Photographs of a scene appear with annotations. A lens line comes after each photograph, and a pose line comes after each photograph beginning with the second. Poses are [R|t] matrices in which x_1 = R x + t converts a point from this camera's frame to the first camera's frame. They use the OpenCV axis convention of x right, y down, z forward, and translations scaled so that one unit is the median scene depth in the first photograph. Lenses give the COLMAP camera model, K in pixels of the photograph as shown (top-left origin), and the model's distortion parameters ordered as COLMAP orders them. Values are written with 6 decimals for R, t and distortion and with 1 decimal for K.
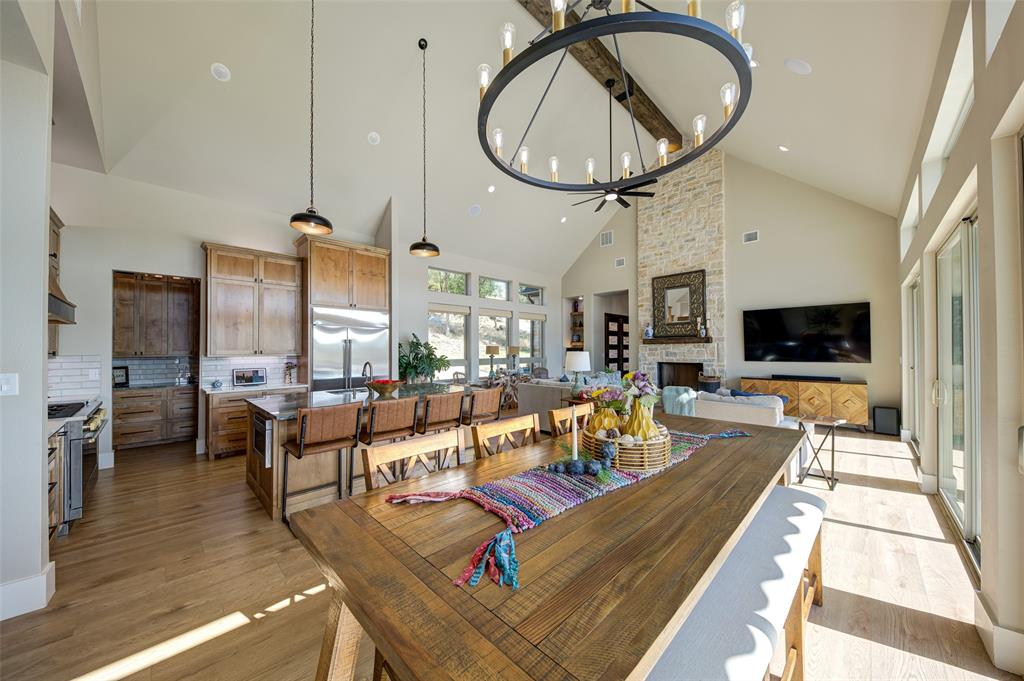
lens RADIAL K [[355.8, 0, 510.5], [0, 355.8, 346.1], [0, 0, 1]] dist [-0.004220, -0.001418]
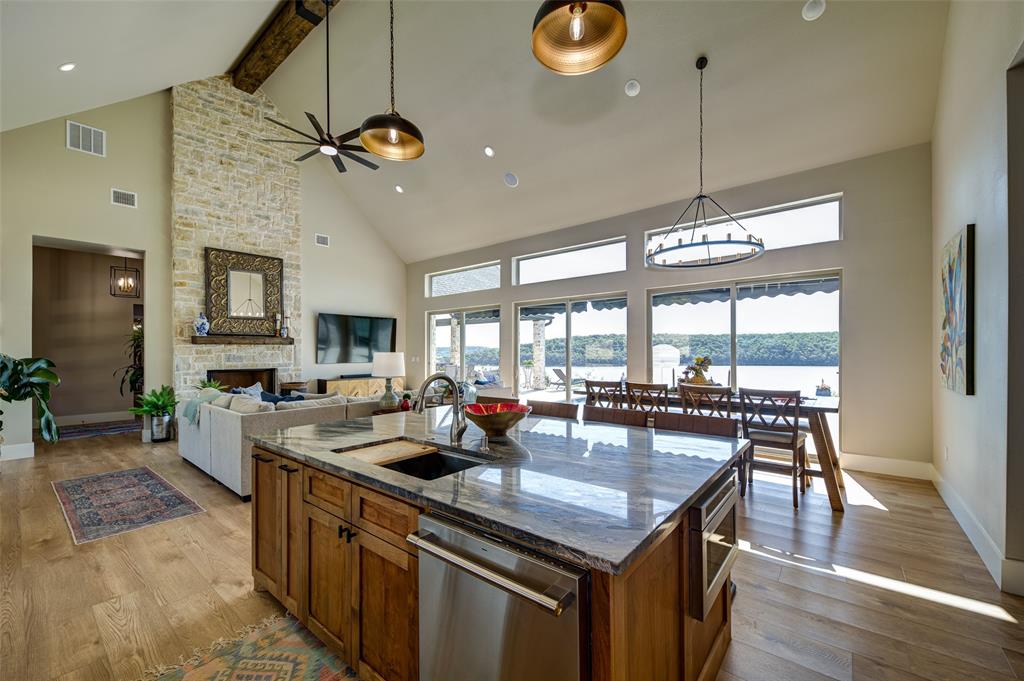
lens RADIAL K [[392.9, 0, 506.7], [0, 392.9, 351.3], [0, 0, 1]] dist [0.000397, 0.000033]
pose [[-0.118606, 0.006880, 0.992918, -0.440829], [0.000605, 0.999976, -0.006857, 0.013862], [-0.992941, -0.000212, -0.118607, 0.551448]]
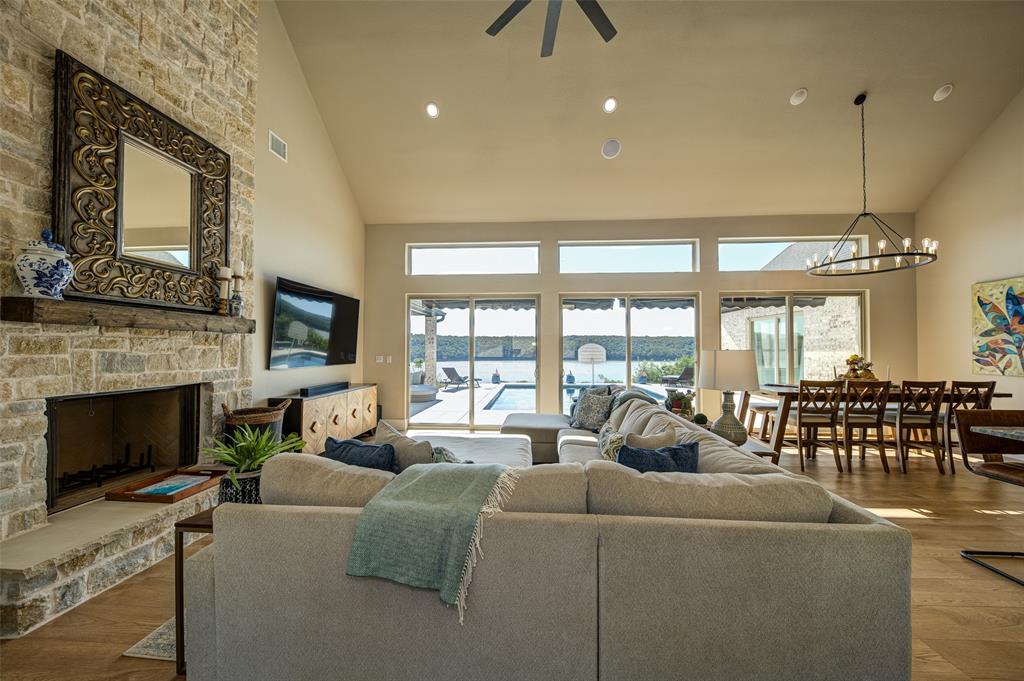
lens RADIAL K [[355.8, 0, 511.6], [0, 355.8, 344.9], [0, 0, 1]] dist [-0.004220, -0.001418]
pose [[-0.673522, 0.014858, 0.739018, 0.020578], [-0.000549, 0.999788, -0.020600, 0.013400], [-0.739167, -0.014280, -0.673371, 0.990417]]
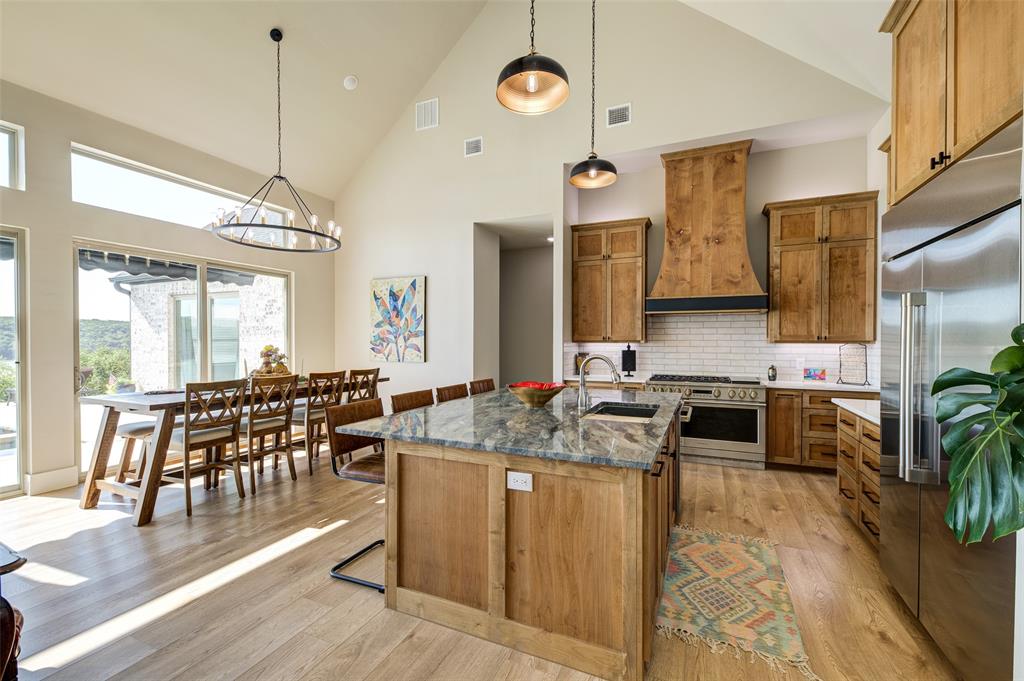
lens RADIAL K [[425.1, 0, 516.6], [0, 425.1, 348.4], [0, 0, 1]] dist [0.000678, -0.000115]
pose [[-0.931057, 0.012157, -0.364671, -0.028100], [0.007179, 0.999862, 0.015001, 0.015931], [0.364803, 0.011349, -0.931016, 0.850195]]
